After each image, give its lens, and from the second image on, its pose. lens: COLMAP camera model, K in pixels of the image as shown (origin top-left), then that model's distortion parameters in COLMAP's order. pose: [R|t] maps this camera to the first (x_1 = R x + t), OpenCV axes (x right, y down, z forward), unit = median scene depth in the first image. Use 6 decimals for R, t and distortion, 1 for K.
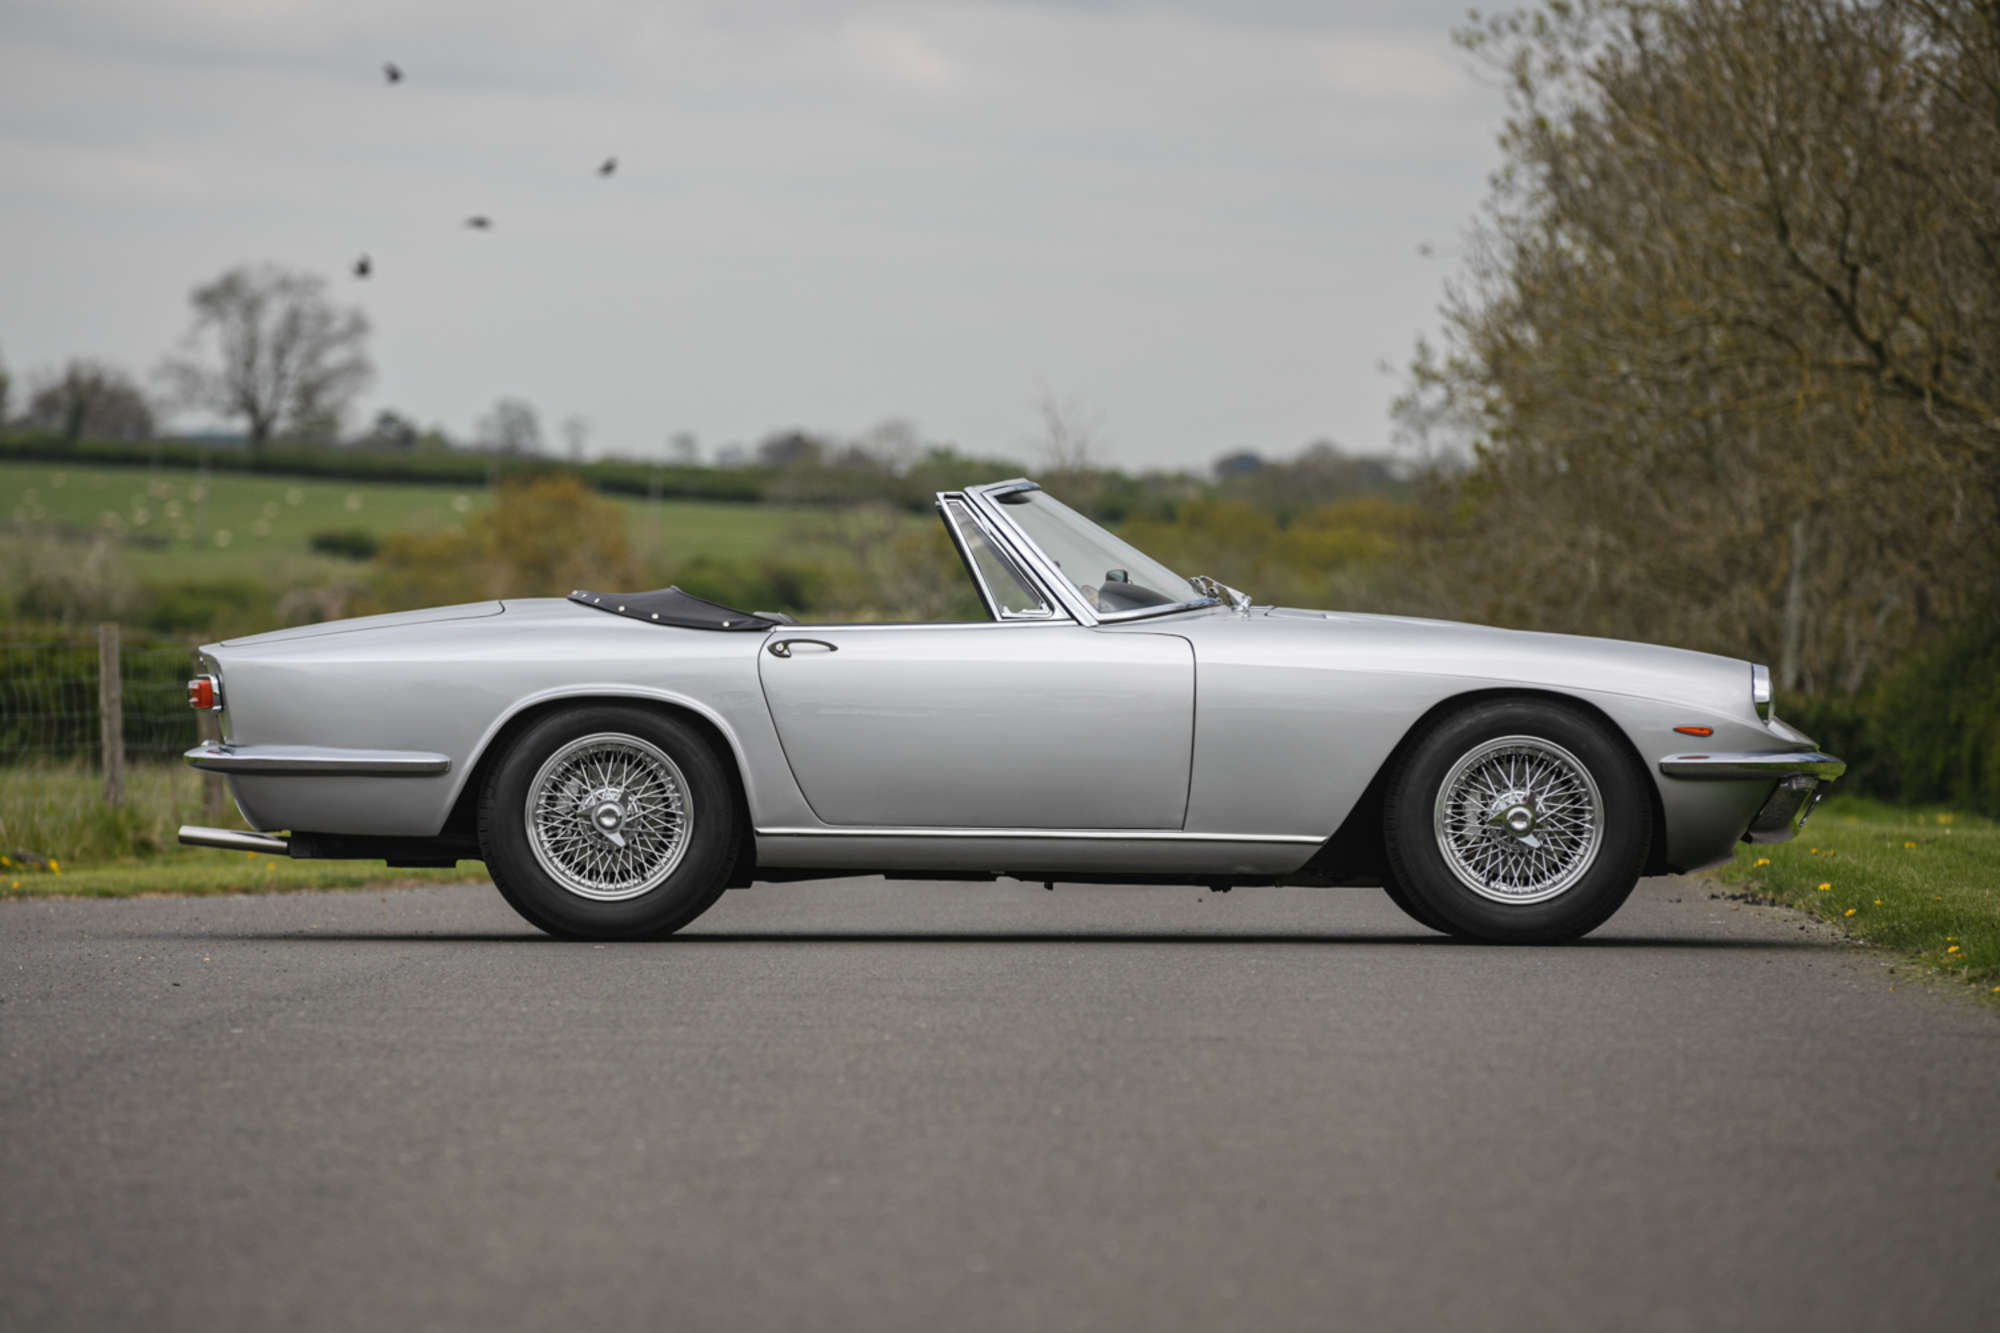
lens RADIAL K [[11058.5, 0, 1000.0], [0, 11058.5, 666.5], [0, 0, 1]] dist [2.467108, 5.243761]
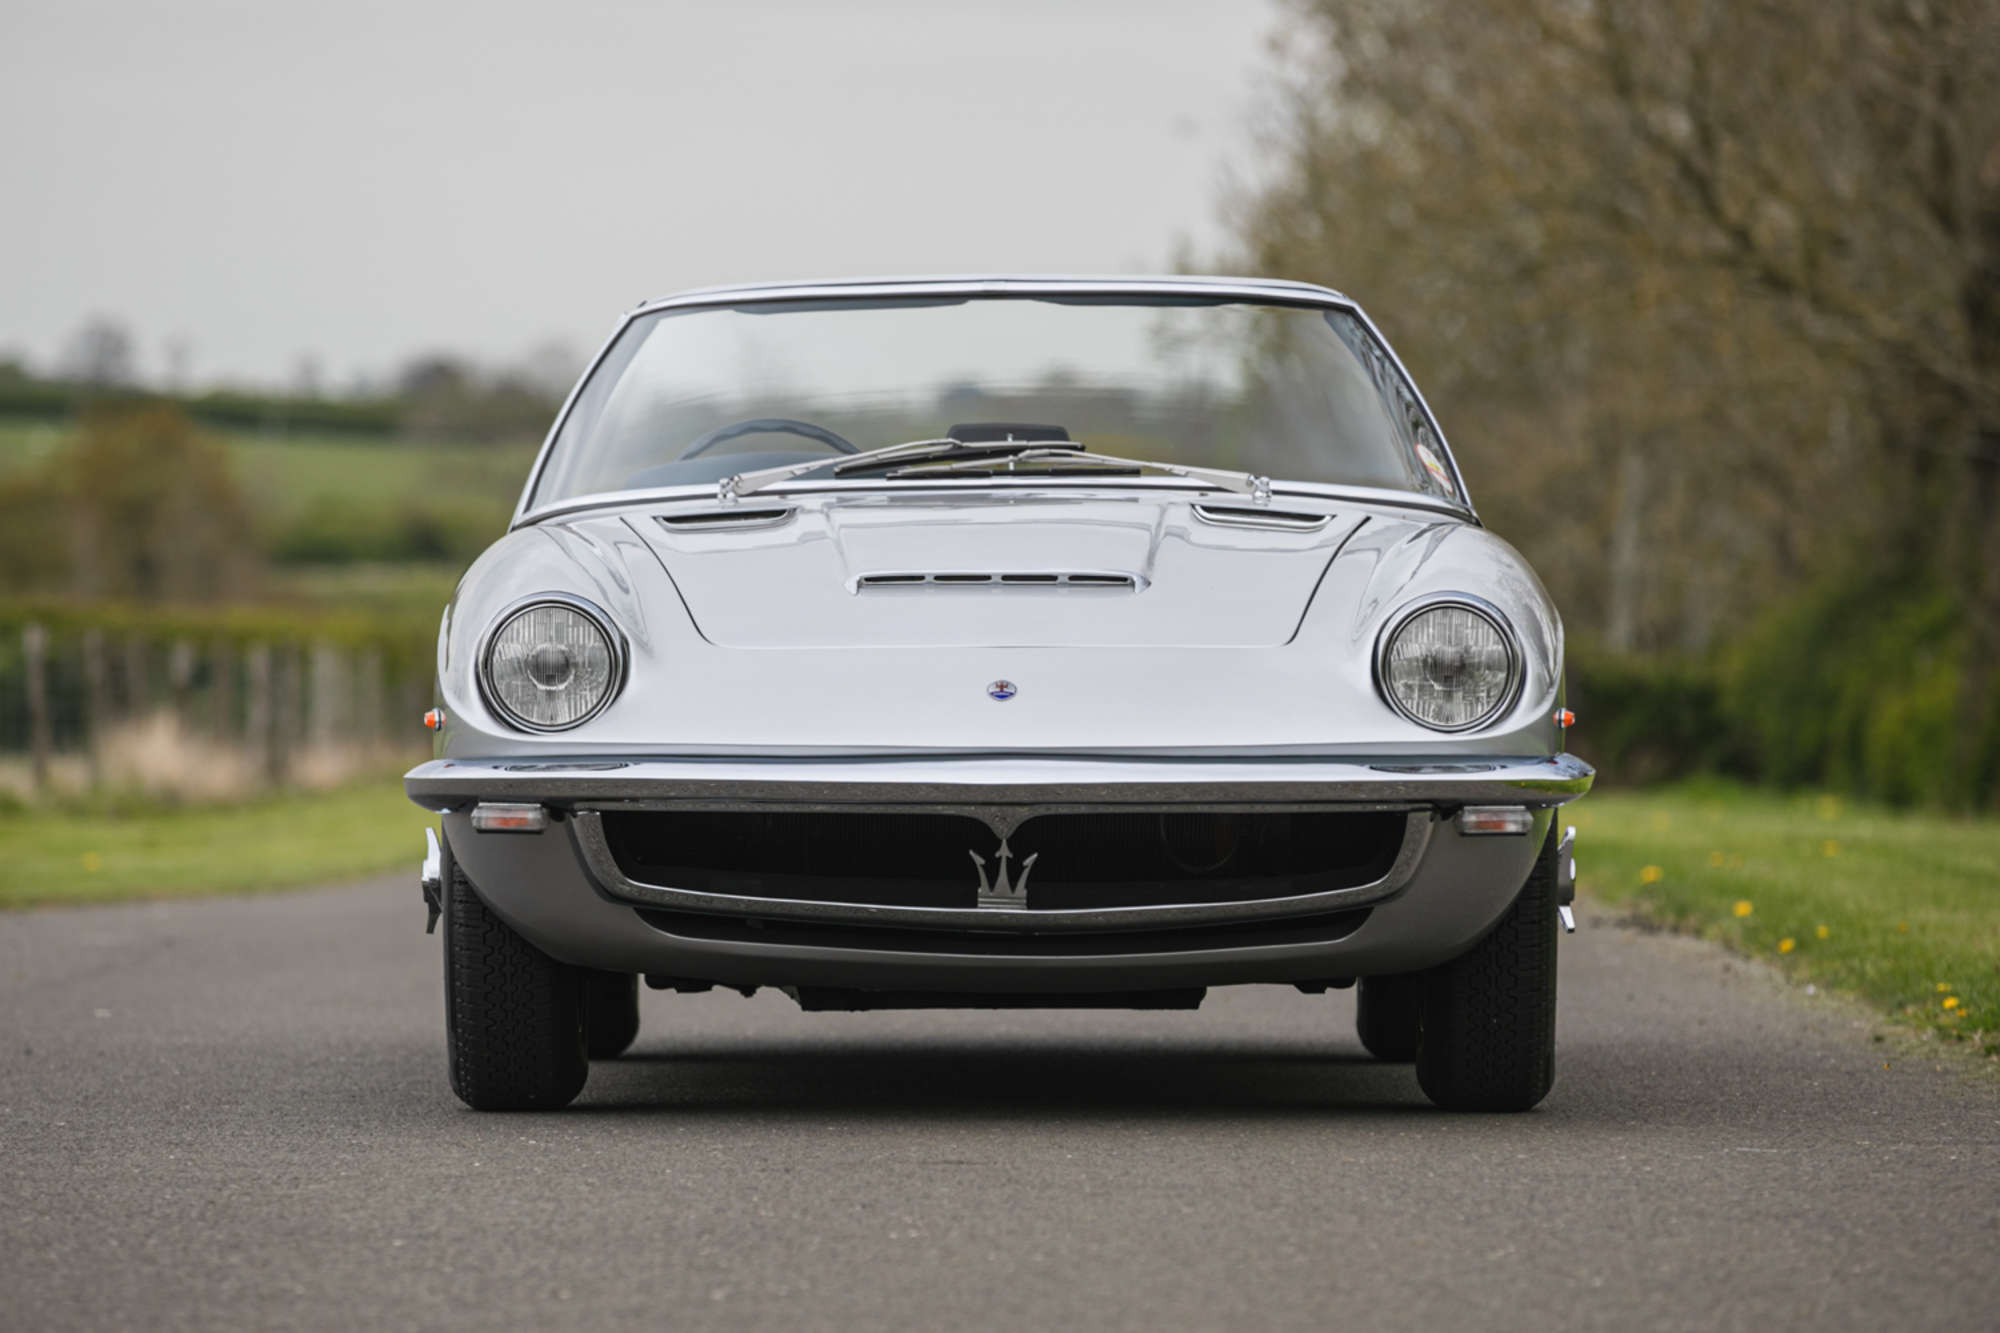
lens RADIAL K [[11812.4, 0, 1000.0], [0, 11812.4, 666.5], [0, 0, 1]] dist [0.739262, 15.242718]
pose [[0.999660, -0.005948, 0.025379, 0.002026], [0.005873, 0.999978, 0.003025, 0.000312], [-0.025397, -0.002875, 0.999673, 0.143567]]
